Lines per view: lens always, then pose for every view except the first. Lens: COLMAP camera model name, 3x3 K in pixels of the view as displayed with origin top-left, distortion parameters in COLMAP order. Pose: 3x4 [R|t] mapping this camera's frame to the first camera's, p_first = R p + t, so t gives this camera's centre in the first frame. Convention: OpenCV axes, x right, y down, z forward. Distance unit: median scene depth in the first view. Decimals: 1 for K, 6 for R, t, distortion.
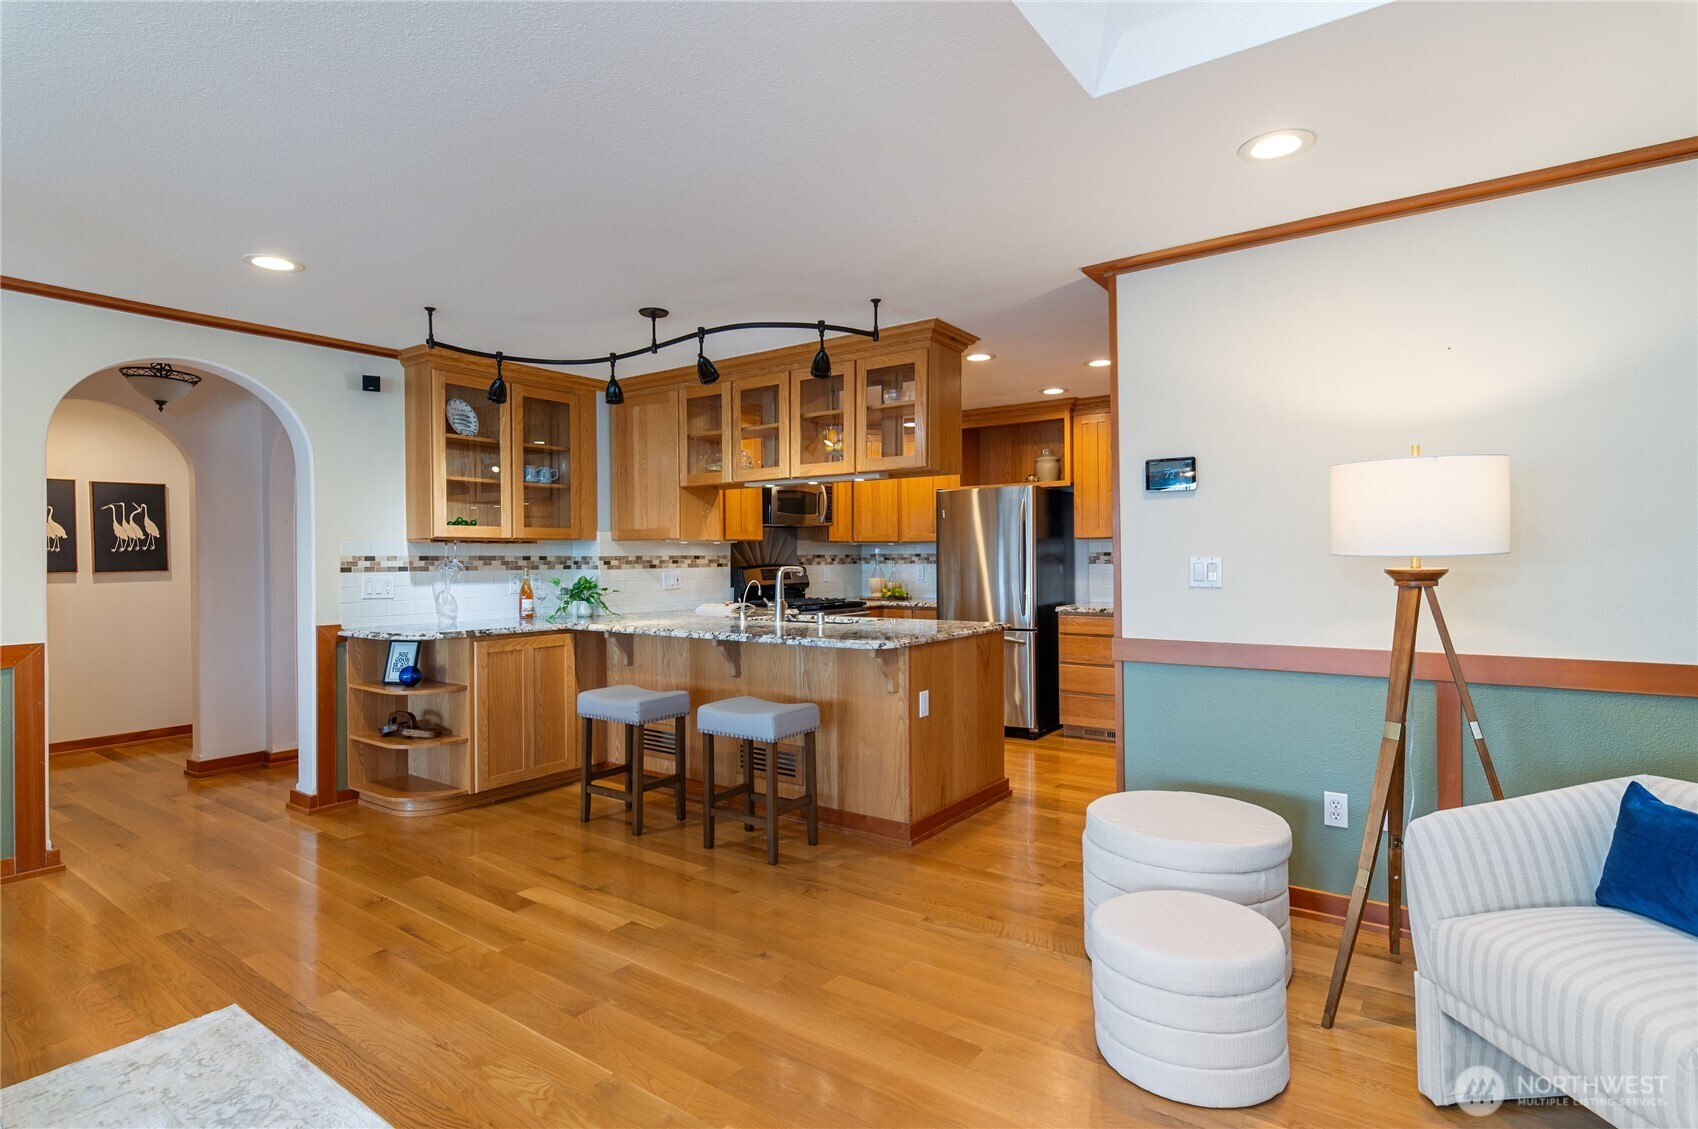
lens RADIAL K [[859.0, 0, 849.8], [0, 859.0, 558.2], [0, 0, 1]] dist [-0.001529, -0.000031]
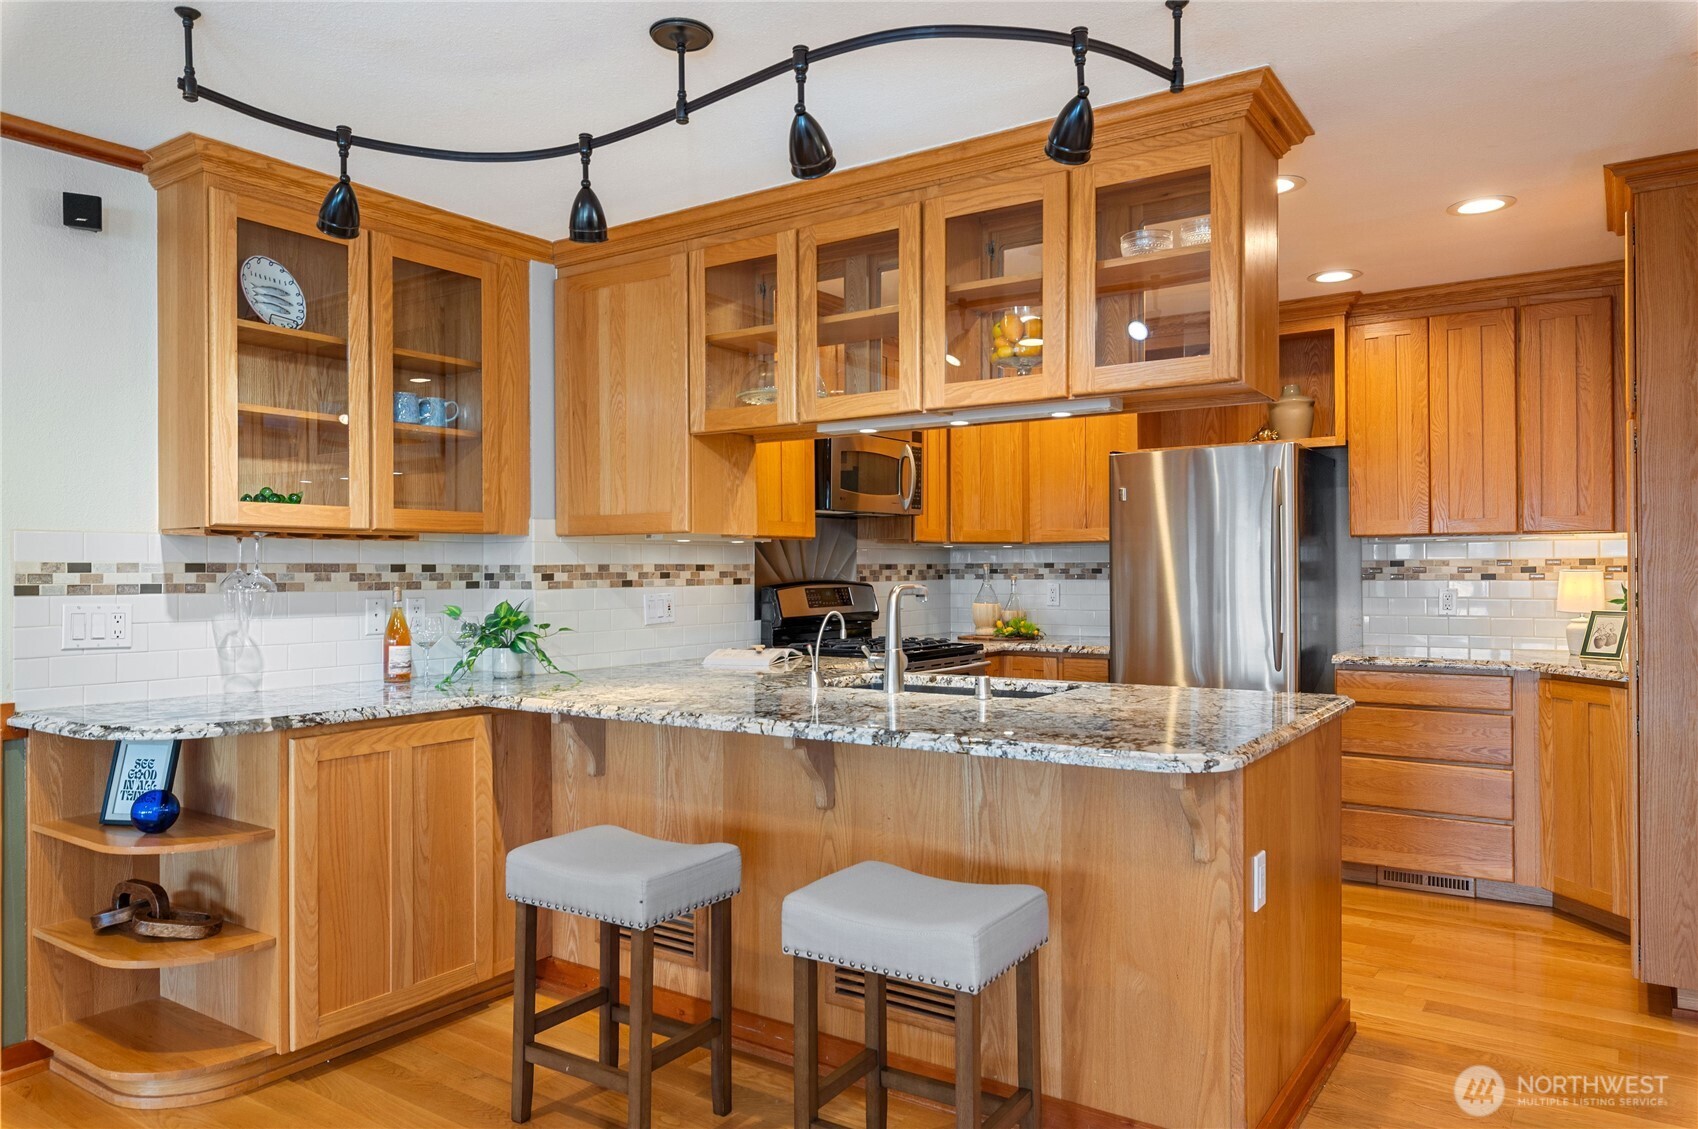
lens RADIAL K [[1130.7, 0, 851.8], [0, 1130.7, 563.4], [0, 0, 1]] dist [-0.003856, -0.001592]
pose [[0.999690, 0.002171, 0.024816, -0.116019], [-0.002002, 0.999975, -0.006832, 0.001351], [-0.024830, 0.006780, 0.999669, 0.301725]]
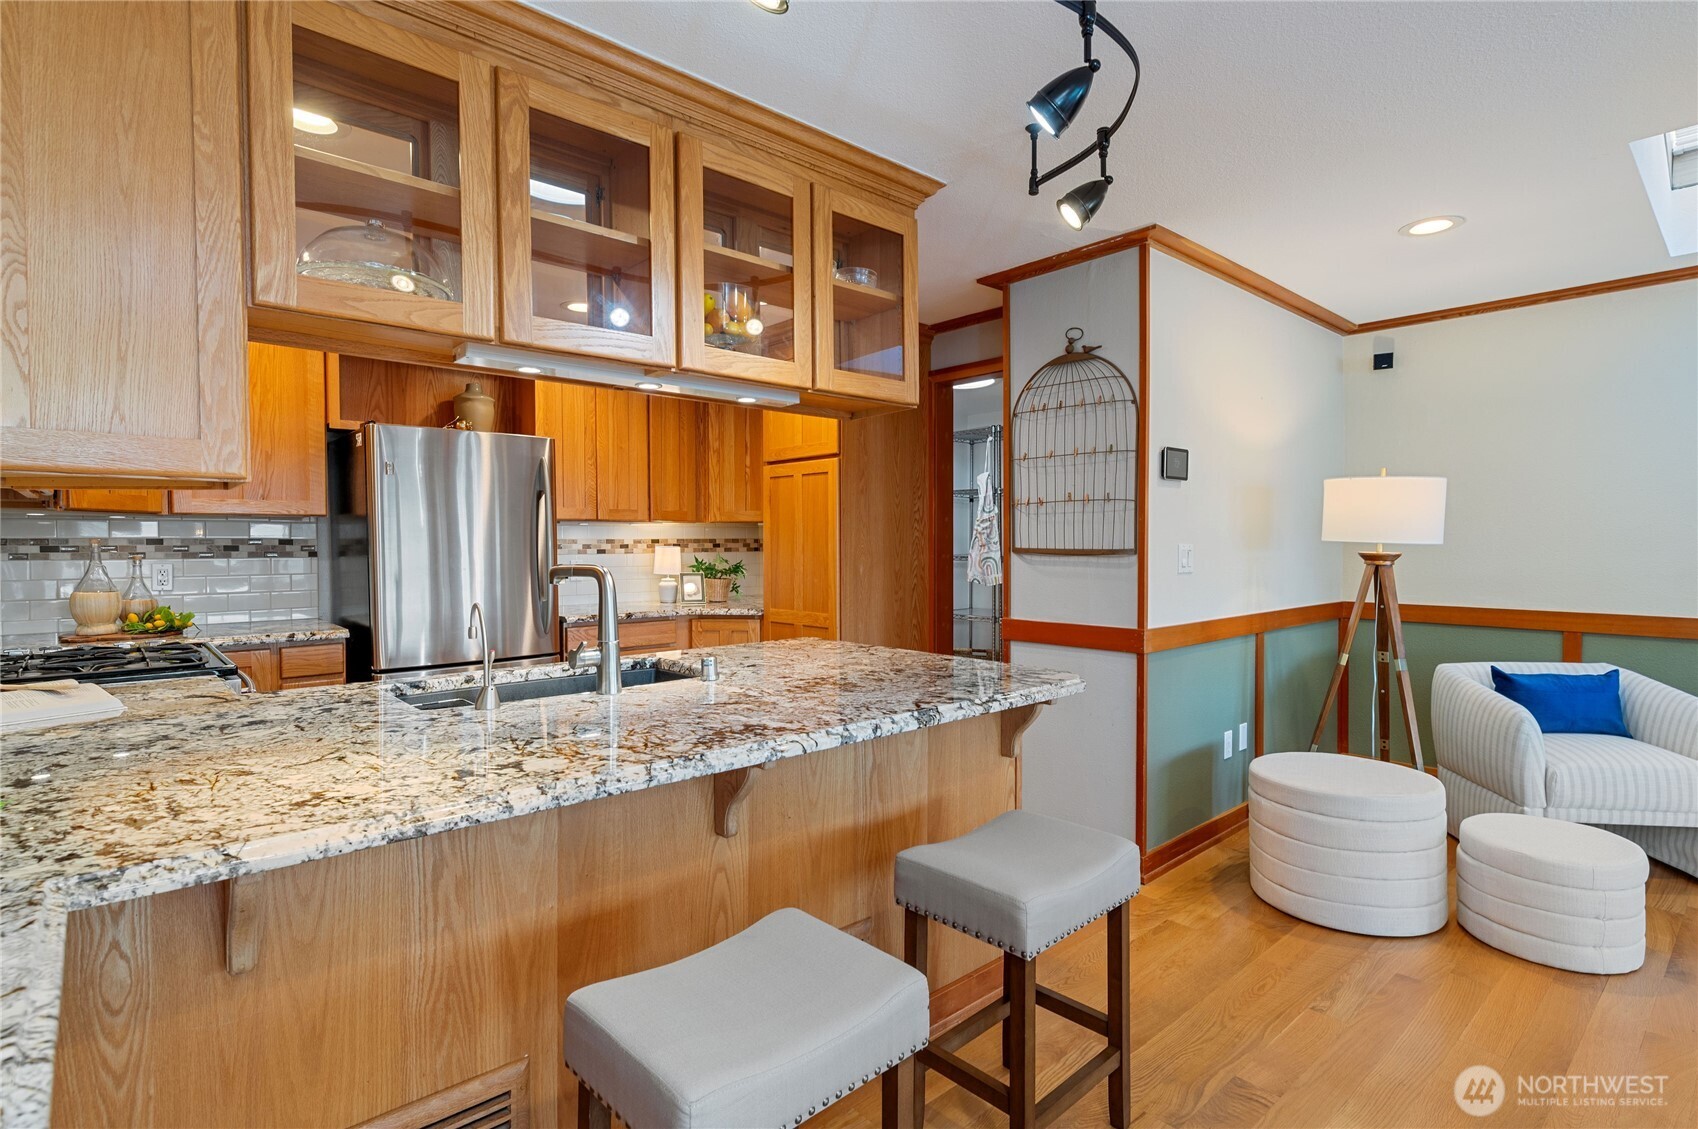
lens RADIAL K [[836.3, 0, 842.5], [0, 836.3, 562.1], [0, 0, 1]] dist [0.001514, 0.000277]
pose [[0.223054, -0.017145, 0.974655, -0.439266], [0.001285, 0.999850, 0.017294, 0.000821], [-0.974805, -0.002605, 0.223043, 0.741783]]
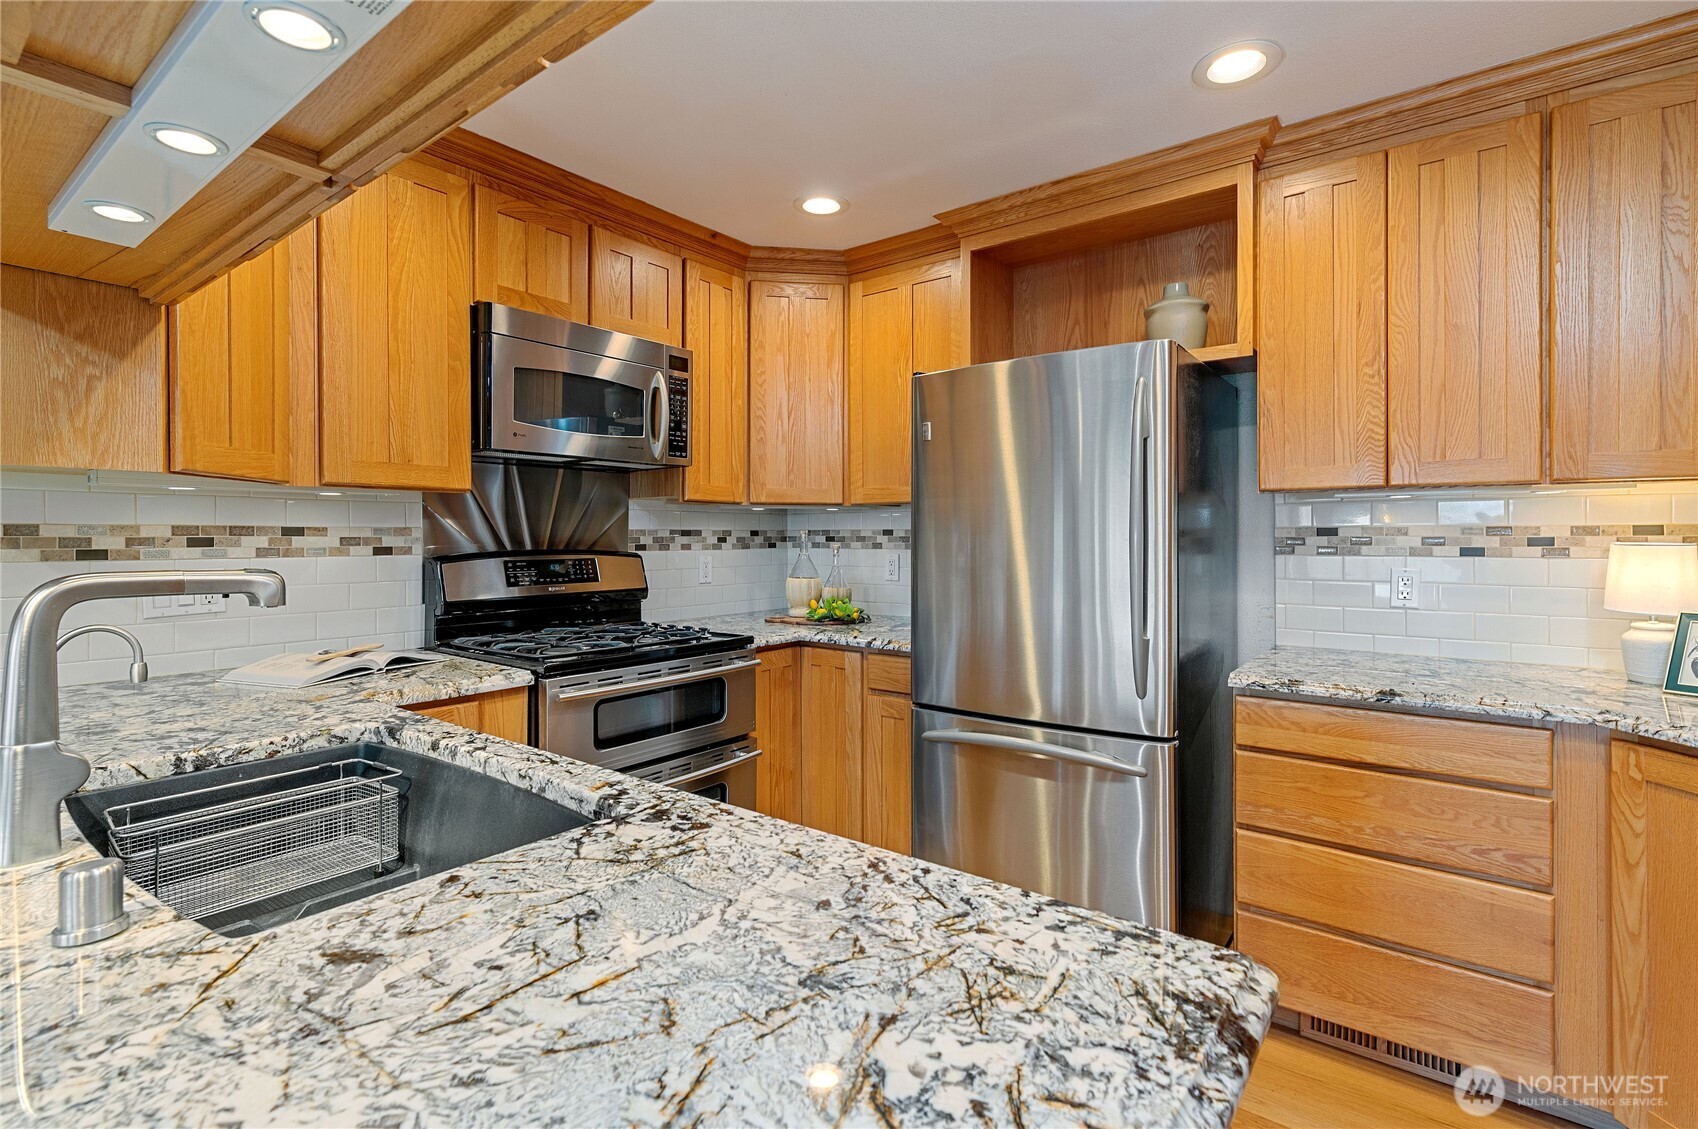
lens RADIAL K [[794.6, 0, 847.5], [0, 794.6, 535.8], [0, 0, 1]] dist [0.002592, 0.000577]
pose [[0.999384, 0.007985, -0.034174, 0.104572], [-0.008083, 0.999964, -0.002720, 0.000038], [0.034151, 0.002995, 0.999412, 0.772956]]
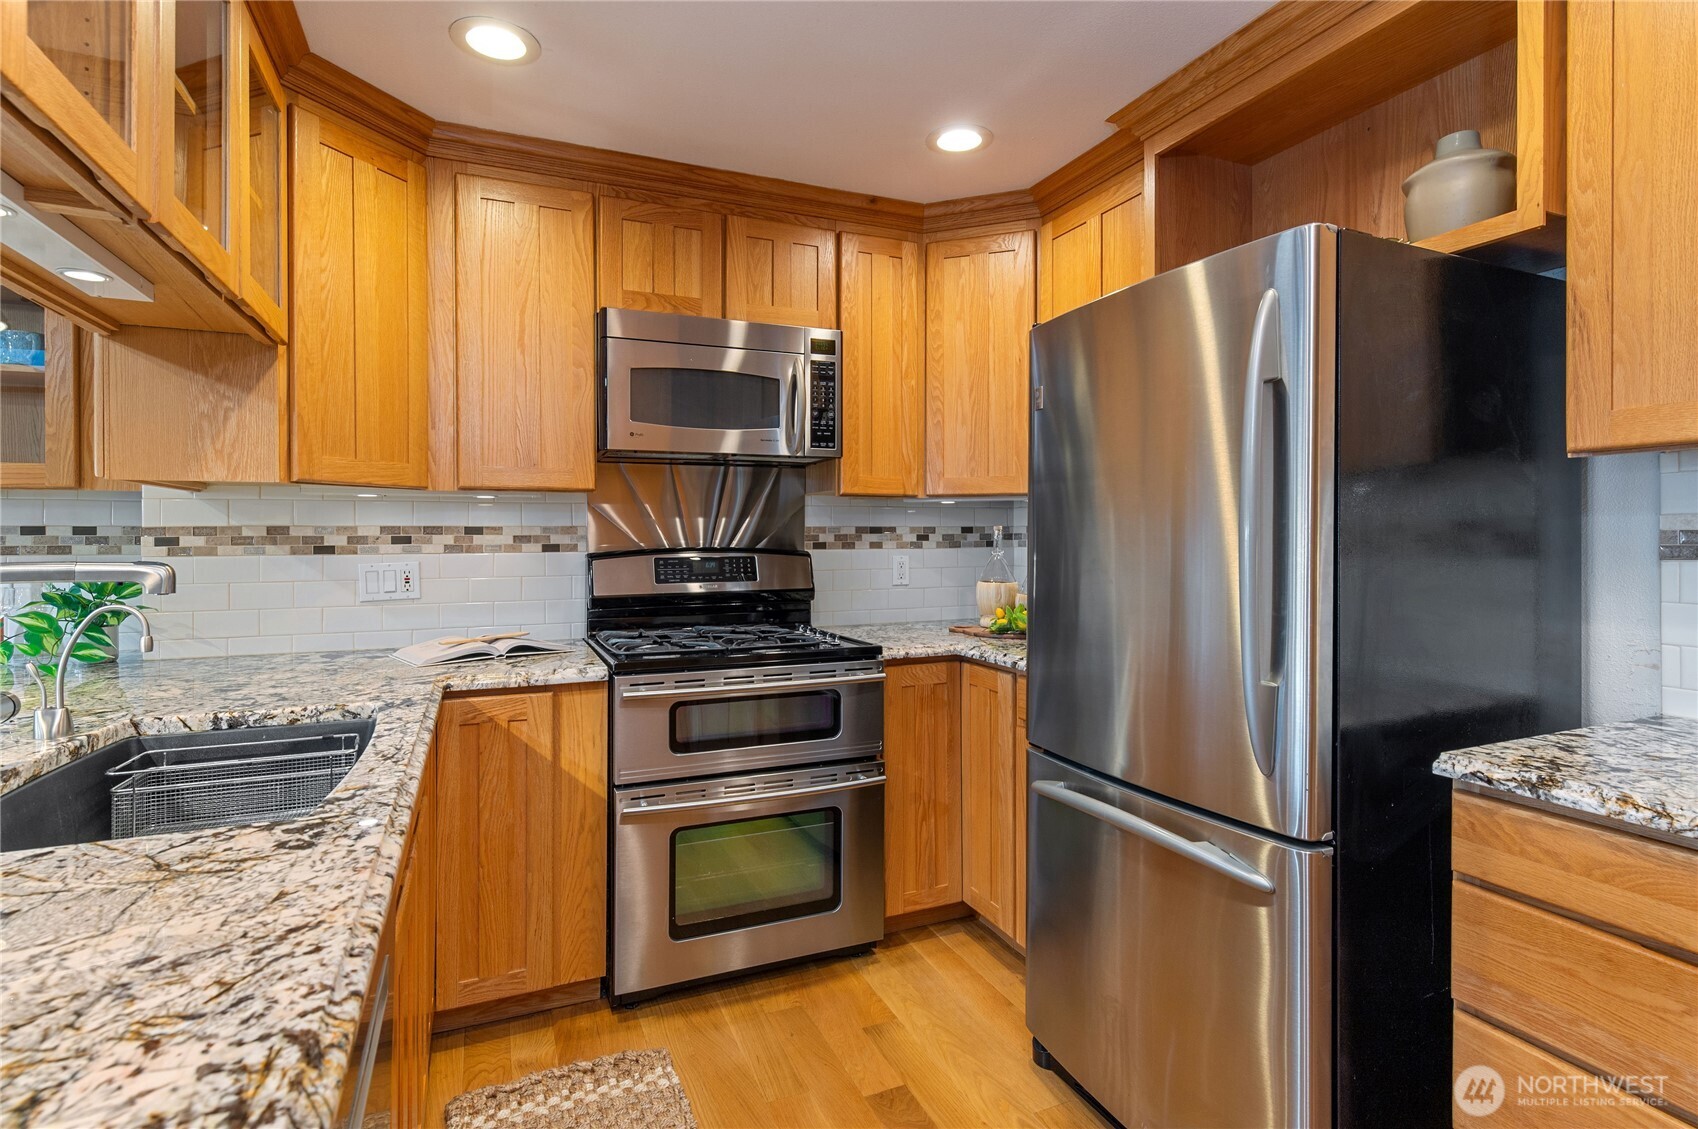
lens RADIAL K [[843.7, 0, 848.4], [0, 843.7, 537.7], [0, 0, 1]] dist [0.003508, -0.000368]
pose [[0.858862, 0.005970, -0.512173, 0.259958], [-0.004207, 0.999981, 0.004601, -0.000069], [0.512190, -0.001797, 0.858870, 0.862728]]
